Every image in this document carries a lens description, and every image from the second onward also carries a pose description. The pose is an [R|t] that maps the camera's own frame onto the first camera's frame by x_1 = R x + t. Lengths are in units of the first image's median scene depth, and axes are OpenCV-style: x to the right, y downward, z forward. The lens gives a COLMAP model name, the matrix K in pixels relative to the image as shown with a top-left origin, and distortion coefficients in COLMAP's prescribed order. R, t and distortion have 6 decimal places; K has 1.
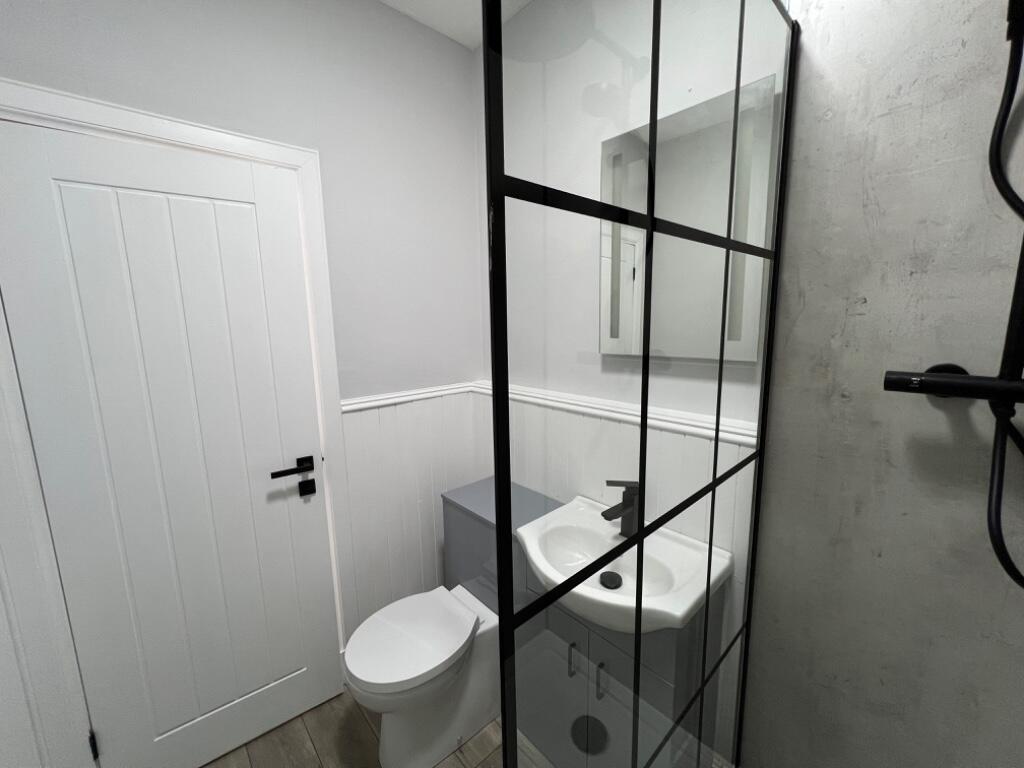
lens RADIAL K [[413.8, 0, 511.0], [0, 413.8, 379.3], [0, 0, 1]] dist [-0.004004, 0.001144]
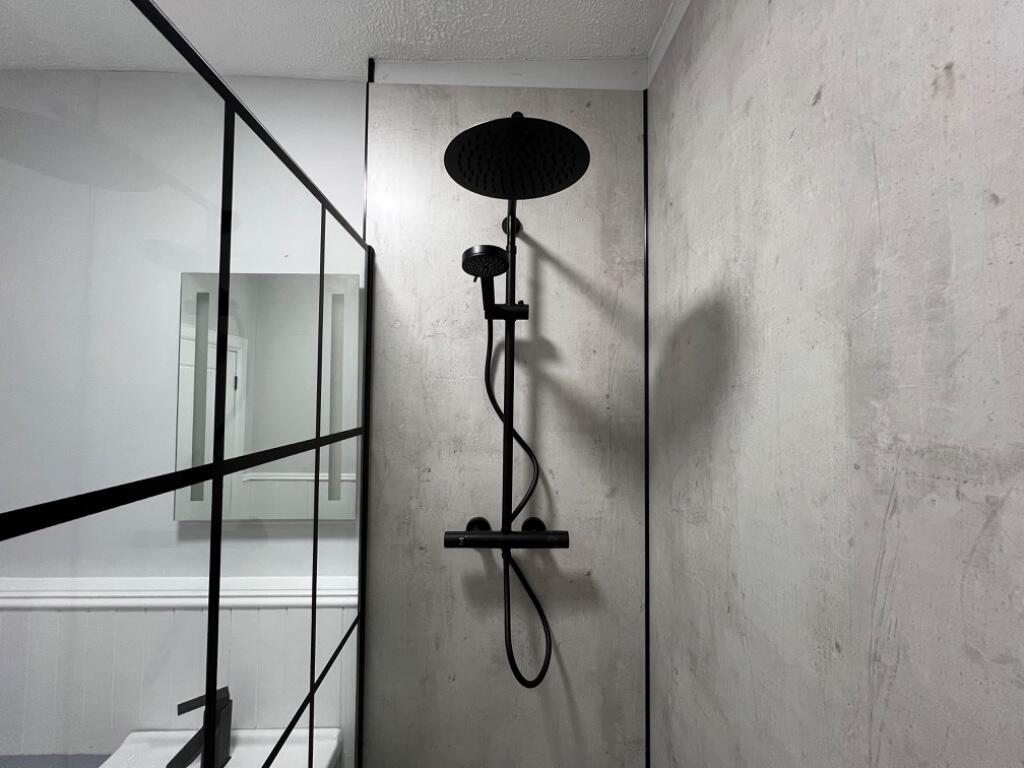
lens RADIAL K [[408.9, 0, 507.7], [0, 408.9, 384.7], [0, 0, 1]] dist [0.001168, -0.000335]
pose [[0.653871, 0.048334, 0.755061, 0.030694], [0.094639, 0.984895, -0.145002, -0.150859], [-0.750664, 0.166271, 0.639420, -0.019525]]
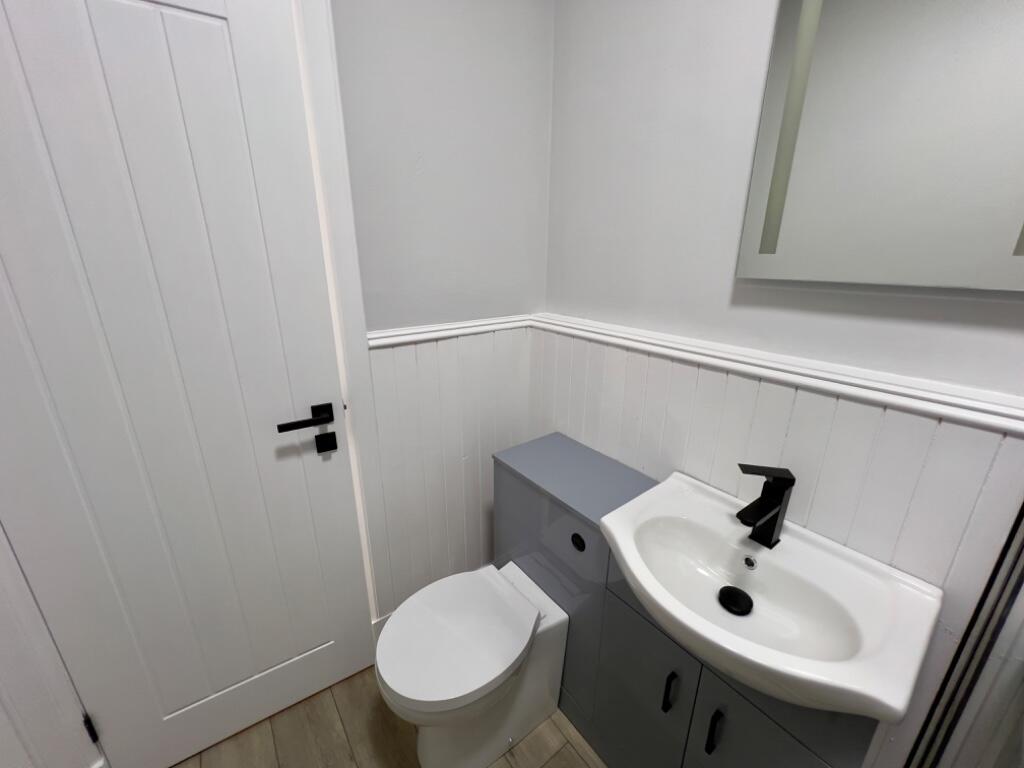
lens RADIAL K [[413.8, 0, 511.6], [0, 413.8, 380.0], [0, 0, 1]] dist [-0.004004, 0.001144]
pose [[0.996659, 0.046959, -0.066828, -0.101555], [-0.035646, 0.986244, 0.161406, 0.006340], [0.073488, -0.158485, 0.984623, 0.286417]]
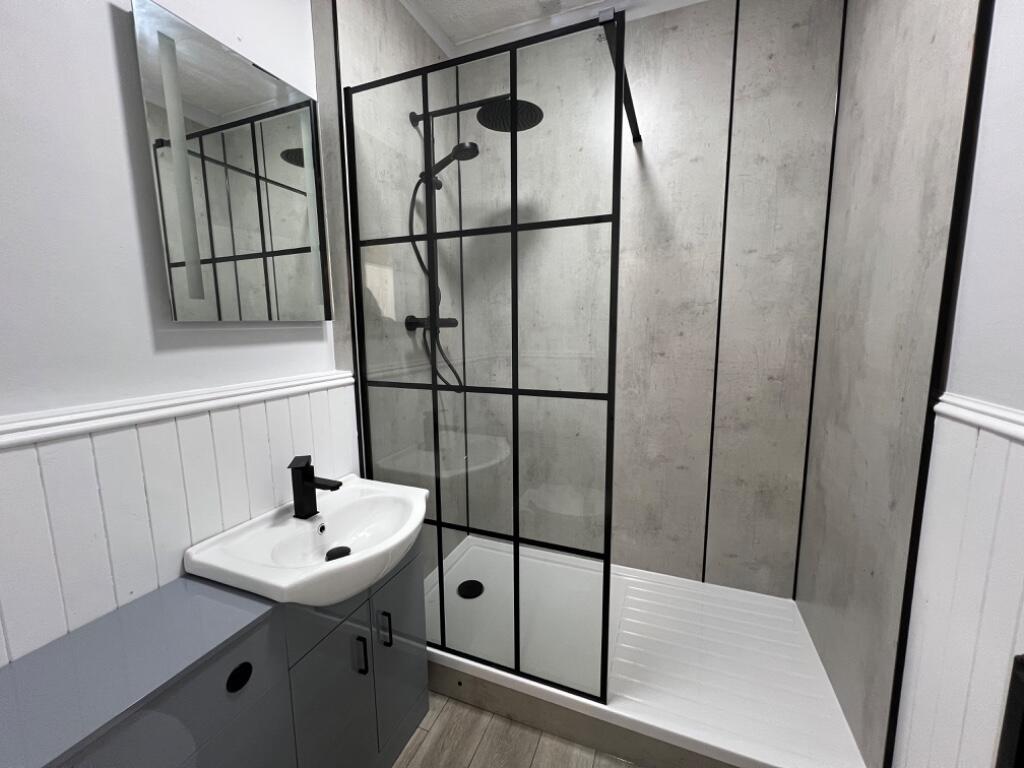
lens RADIAL K [[413.8, 0, 509.2], [0, 413.8, 380.6], [0, 0, 1]] dist [-0.004004, 0.001144]
pose [[-0.423185, -0.097396, 0.900793, -0.644090], [0.156004, 0.971525, 0.178333, -0.005891], [-0.892512, 0.215995, -0.395941, 0.821818]]
